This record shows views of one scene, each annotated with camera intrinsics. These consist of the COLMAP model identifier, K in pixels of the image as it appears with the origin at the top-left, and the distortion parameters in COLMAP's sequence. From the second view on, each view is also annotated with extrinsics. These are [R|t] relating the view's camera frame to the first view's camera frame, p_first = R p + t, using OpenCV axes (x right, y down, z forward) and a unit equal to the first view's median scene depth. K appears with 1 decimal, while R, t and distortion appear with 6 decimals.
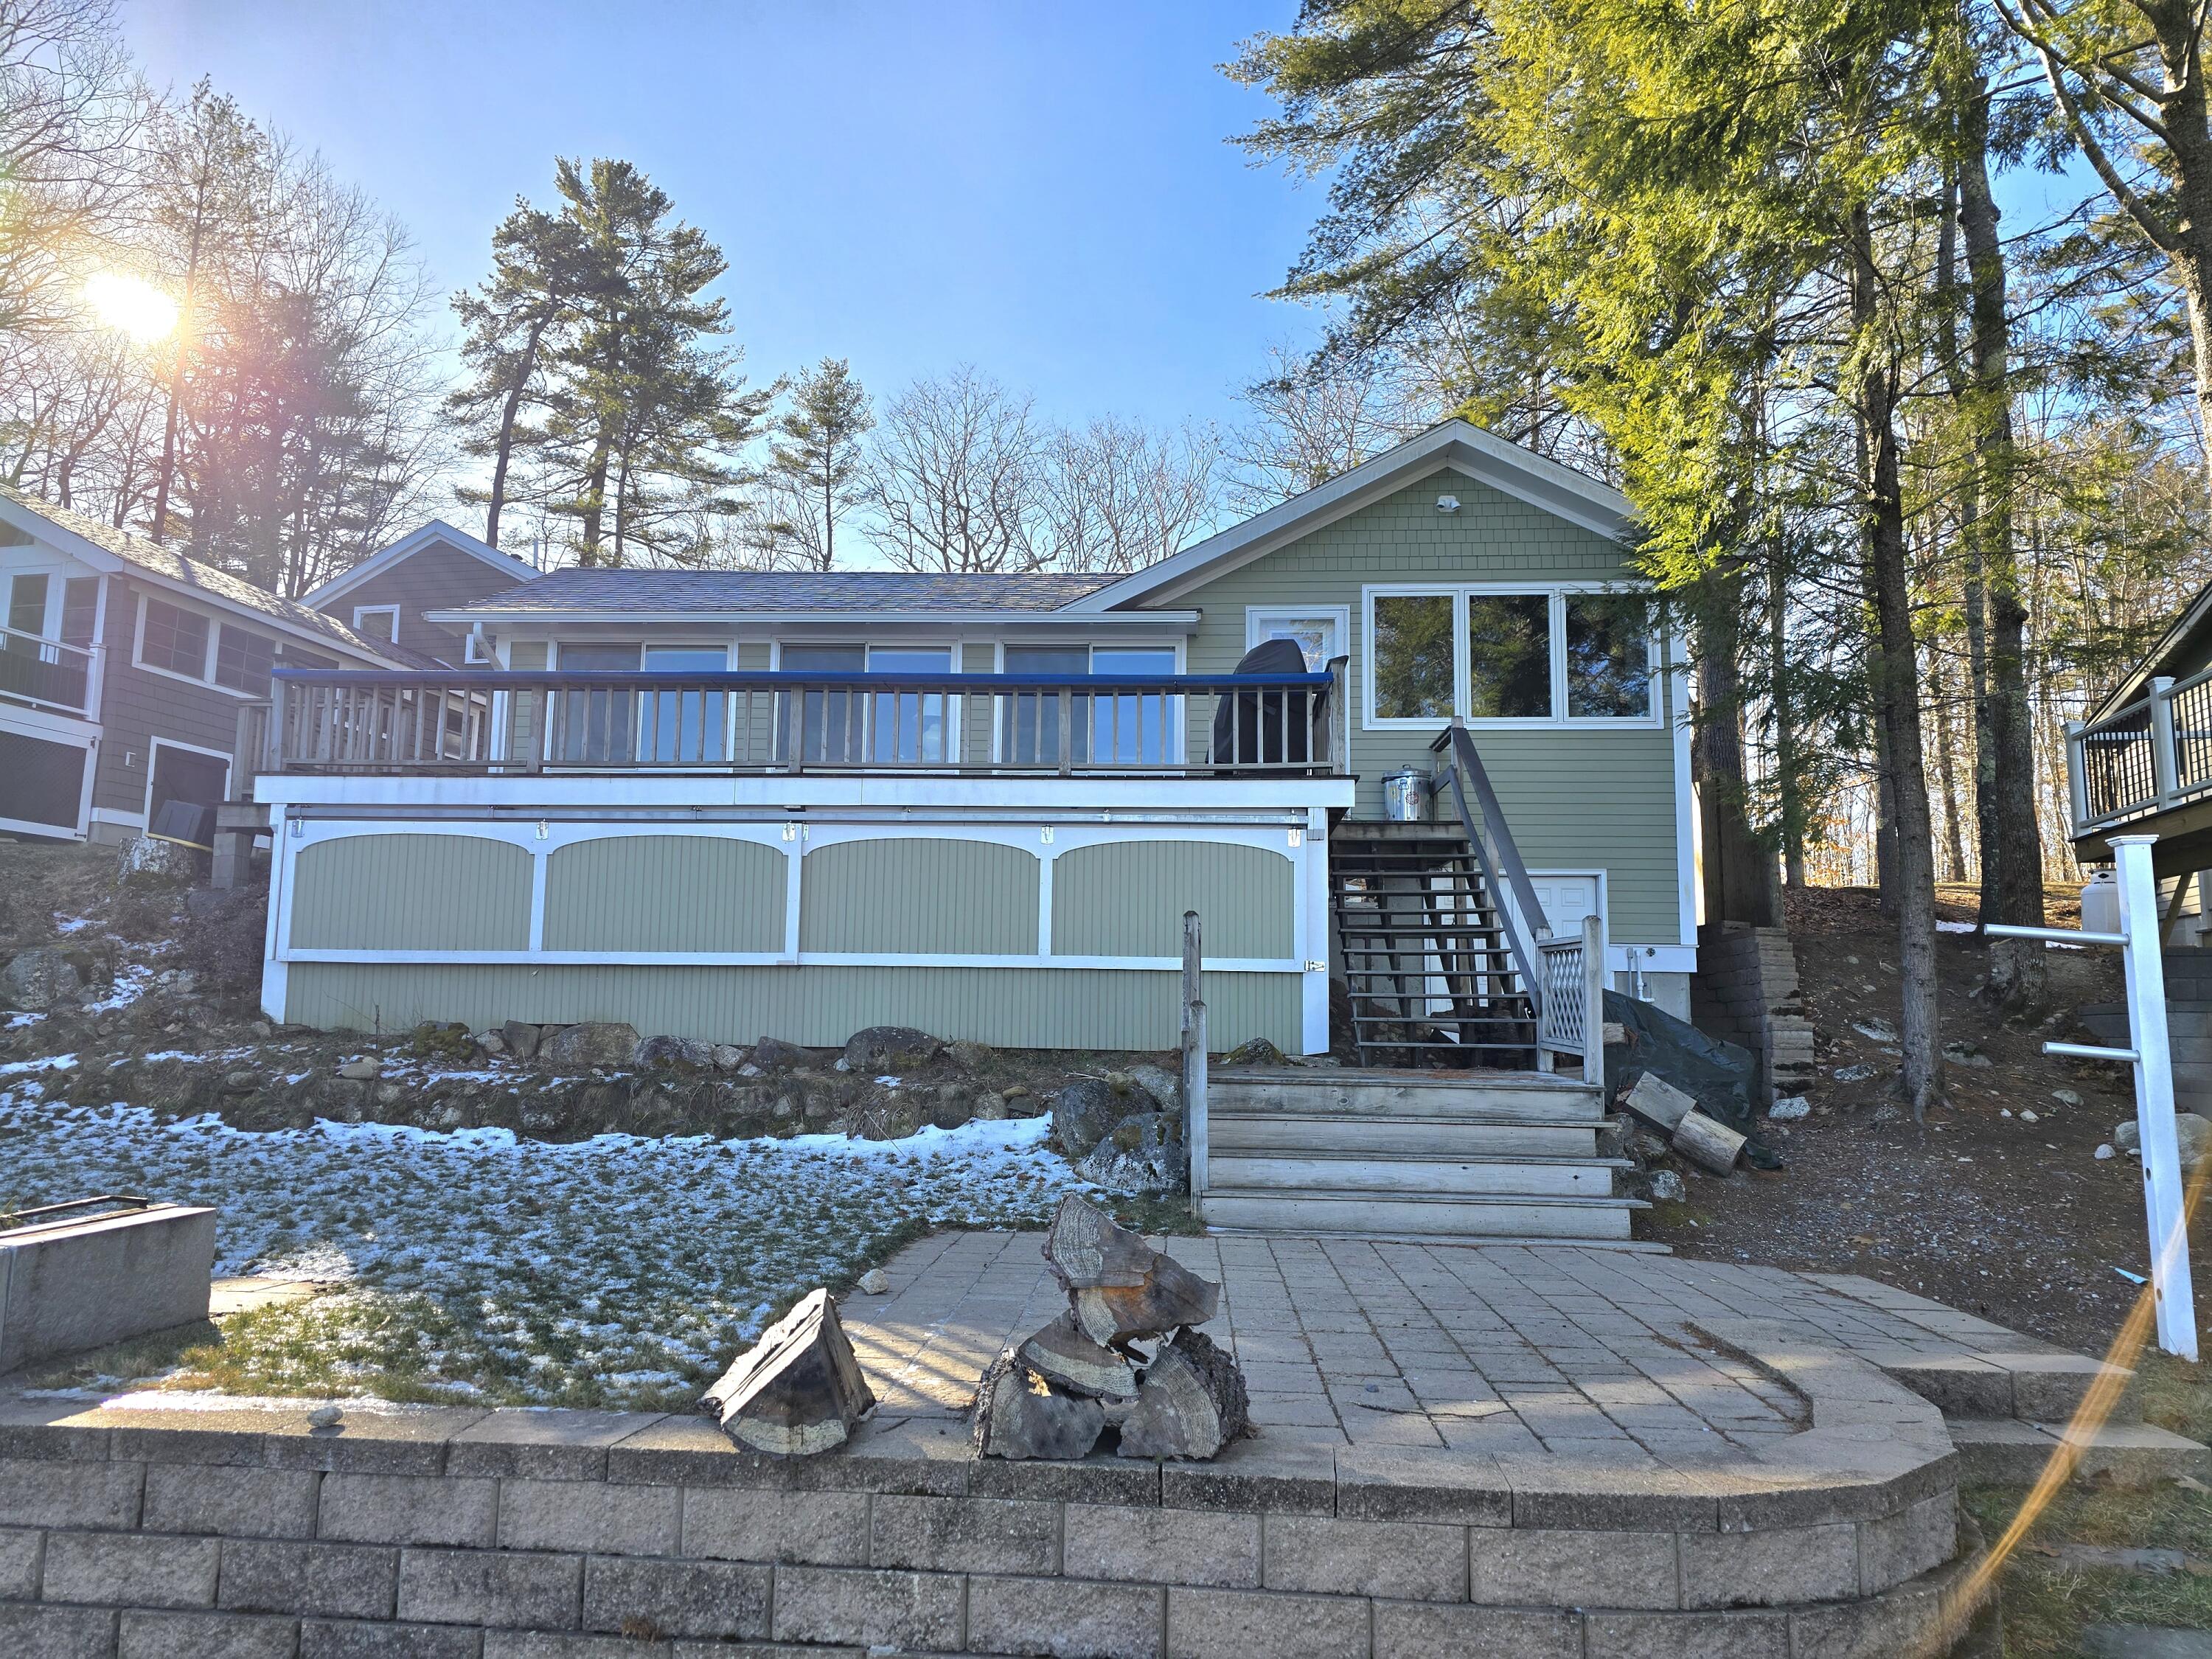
lens RADIAL K [[1315.3, 0, 1106.0], [0, 1315.3, 829.5], [0, 0, 1]] dist [0.072423, -0.053574]
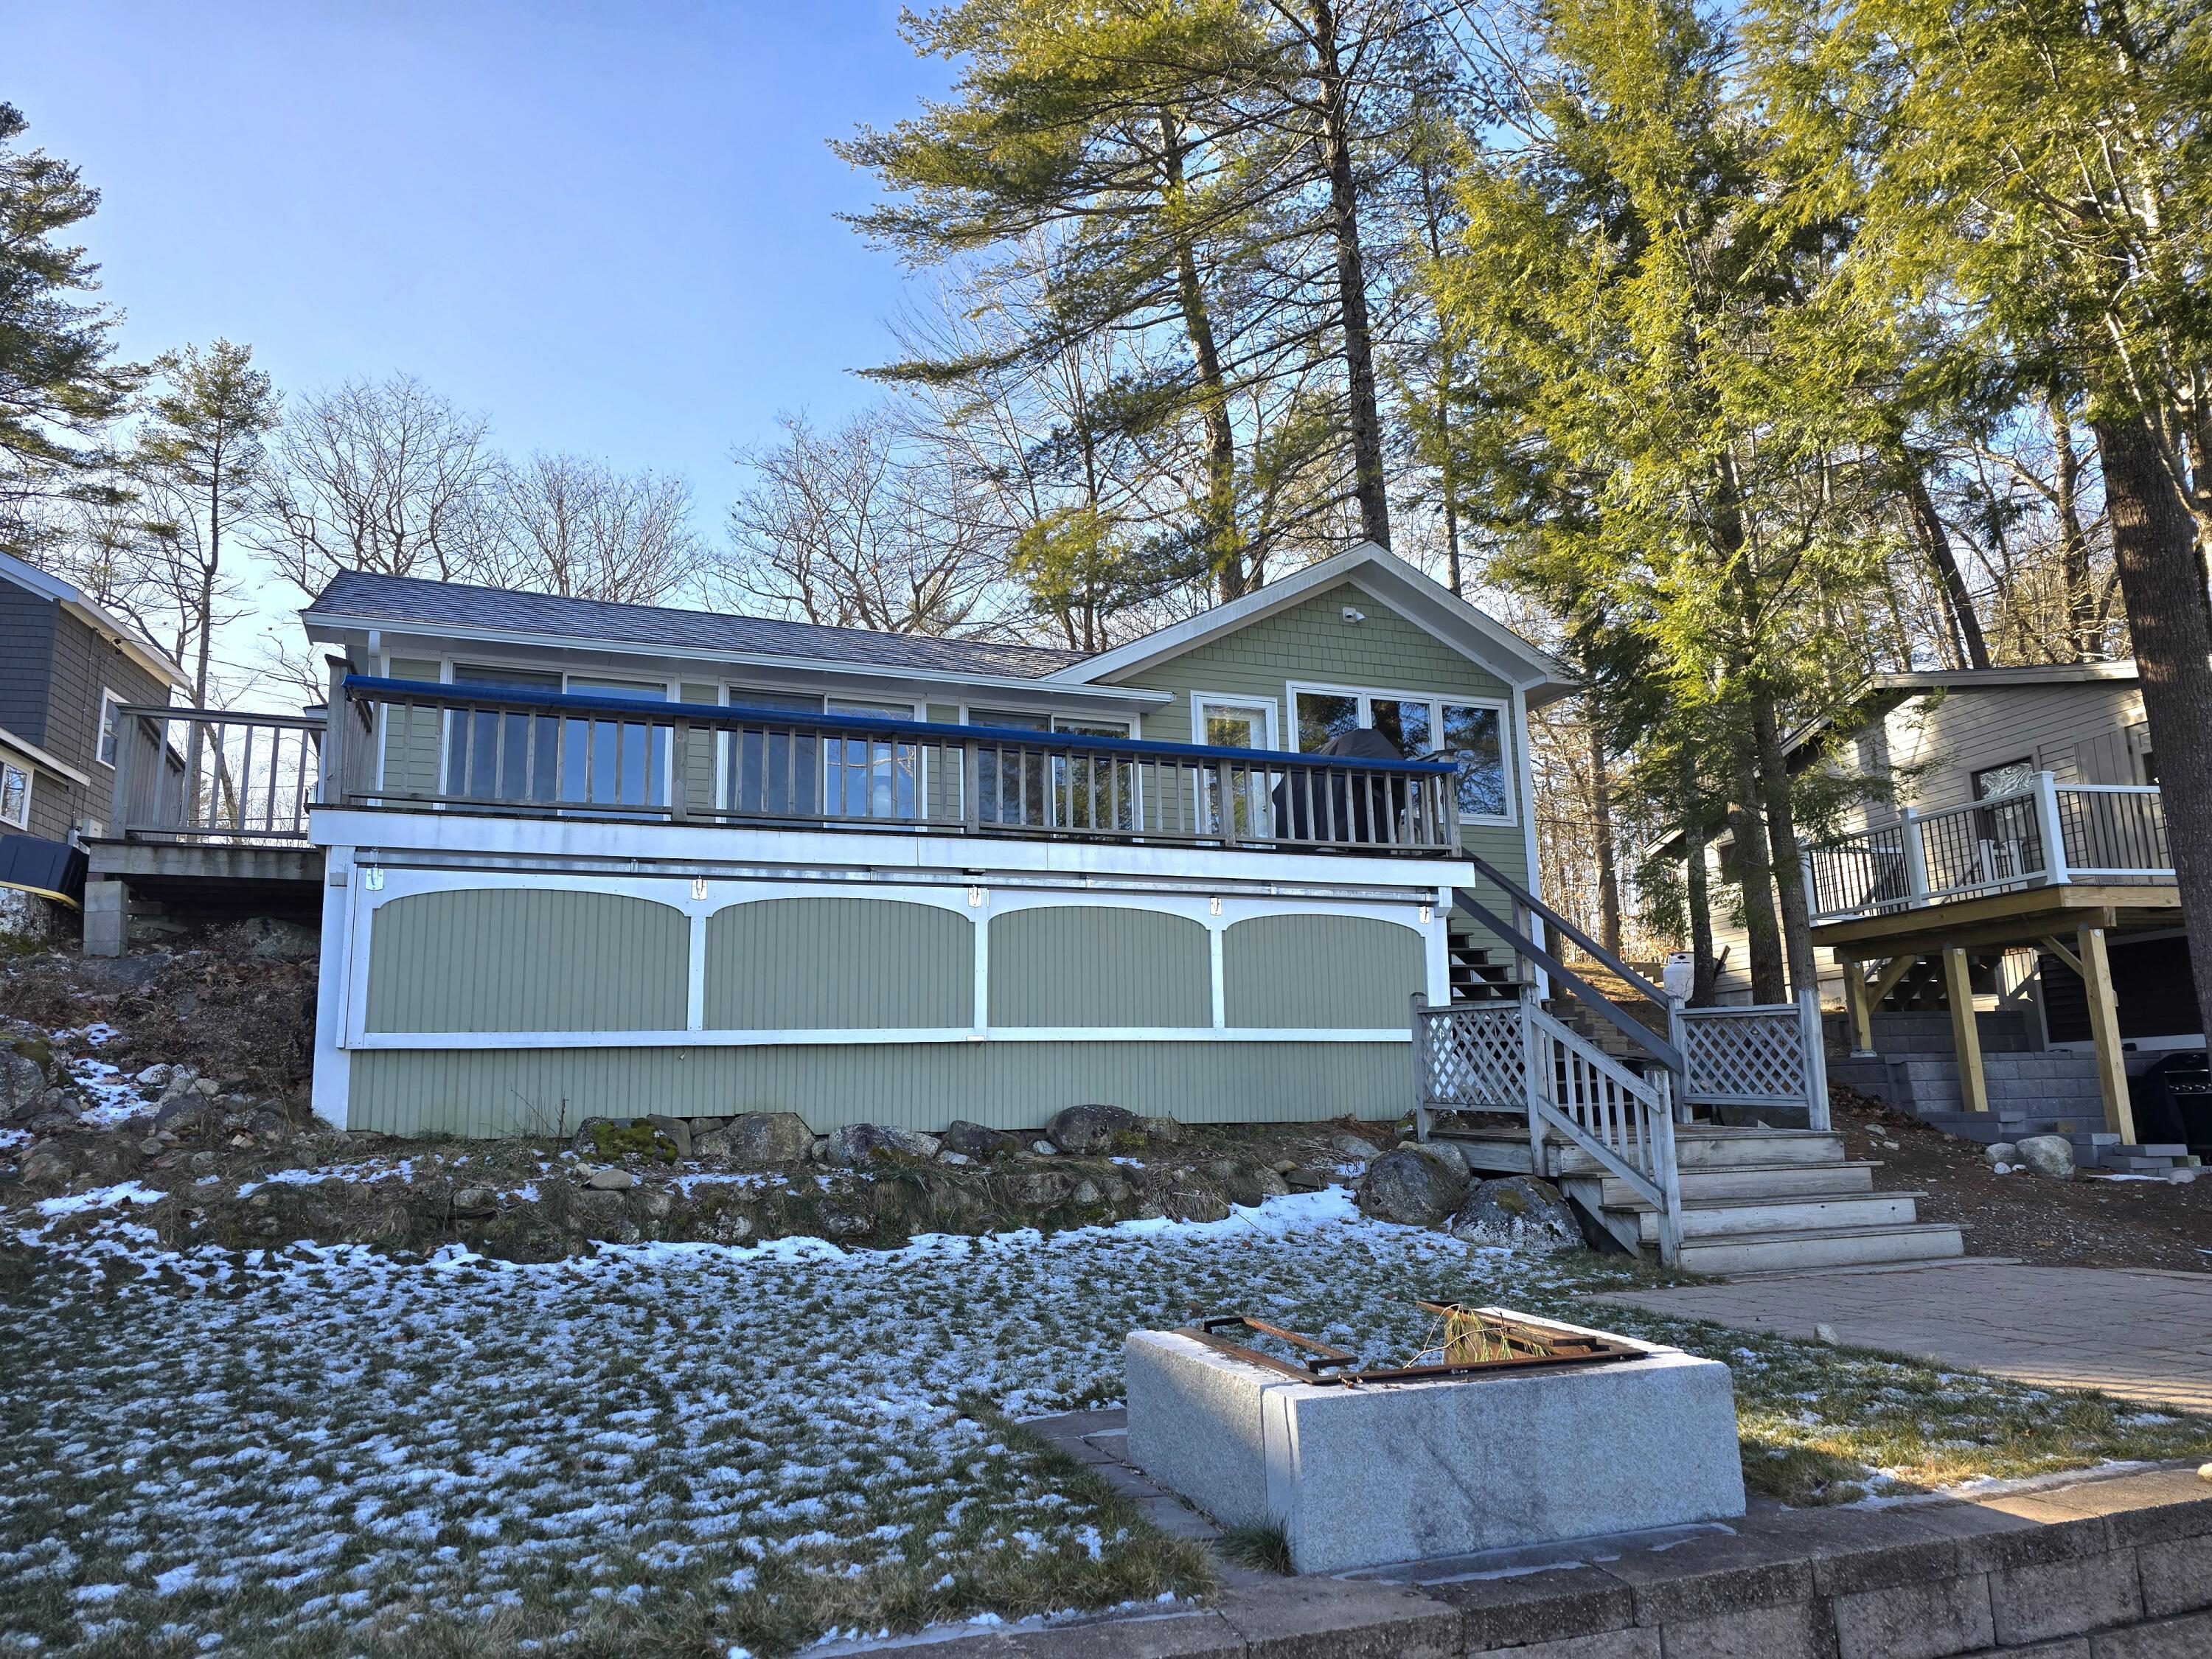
lens RADIAL K [[1315.3, 0, 1106.0], [0, 1315.3, 829.5], [0, 0, 1]] dist [0.072423, -0.053574]
pose [[0.919322, 0.044950, 0.390929, -0.519831], [-0.021997, 0.997771, -0.062999, 0.010406], [-0.392890, 0.049317, 0.918262, 0.109263]]
